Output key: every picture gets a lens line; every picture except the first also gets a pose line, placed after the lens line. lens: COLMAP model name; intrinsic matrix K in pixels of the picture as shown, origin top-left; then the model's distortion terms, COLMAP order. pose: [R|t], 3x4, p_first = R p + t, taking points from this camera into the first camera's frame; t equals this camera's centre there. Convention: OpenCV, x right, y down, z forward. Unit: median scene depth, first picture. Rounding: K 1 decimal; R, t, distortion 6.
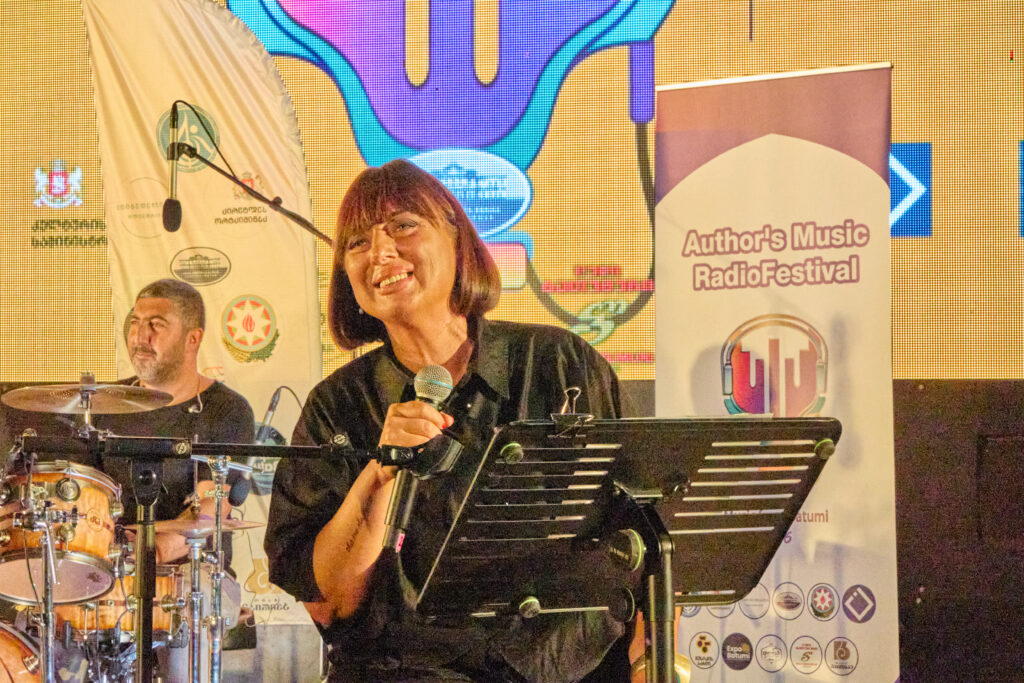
lens RADIAL K [[3115.0, 0, 512.7], [0, 3115.0, 342.9], [0, 0, 1]] dist [0.209233, 0.000000]
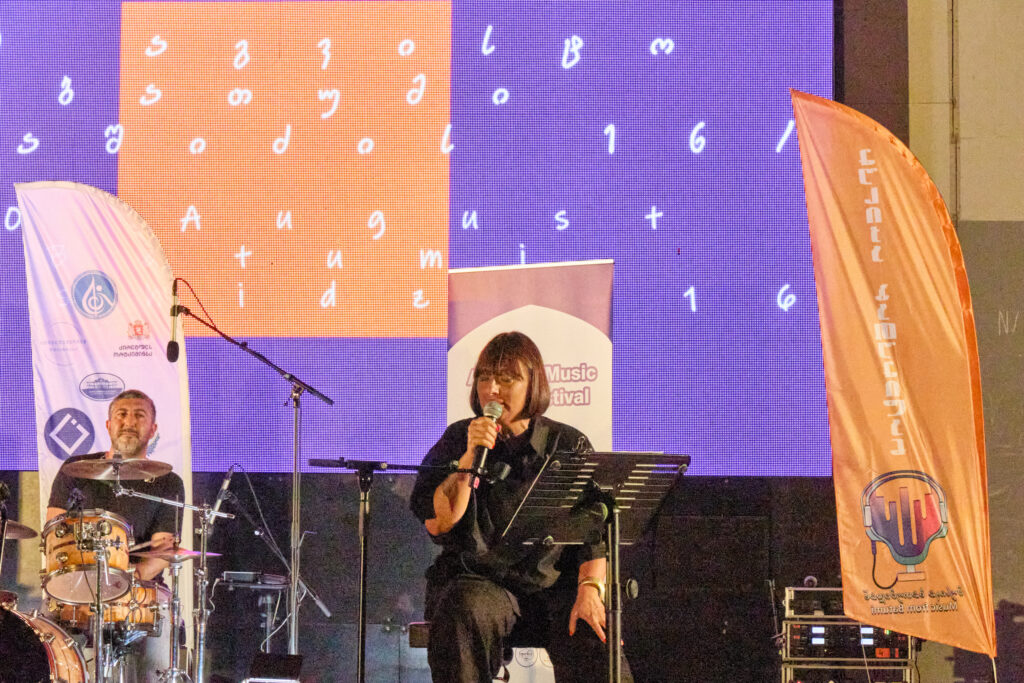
lens RADIAL K [[3115.0, 0, 511.6], [0, 3115.0, 341.2], [0, 0, 1]] dist [0.209233, 0.000000]
pose [[0.990047, 0.021515, 0.139081, -0.135243], [-0.015245, 0.998826, -0.045987, 0.019387], [-0.139907, 0.043409, 0.989213, -0.477742]]
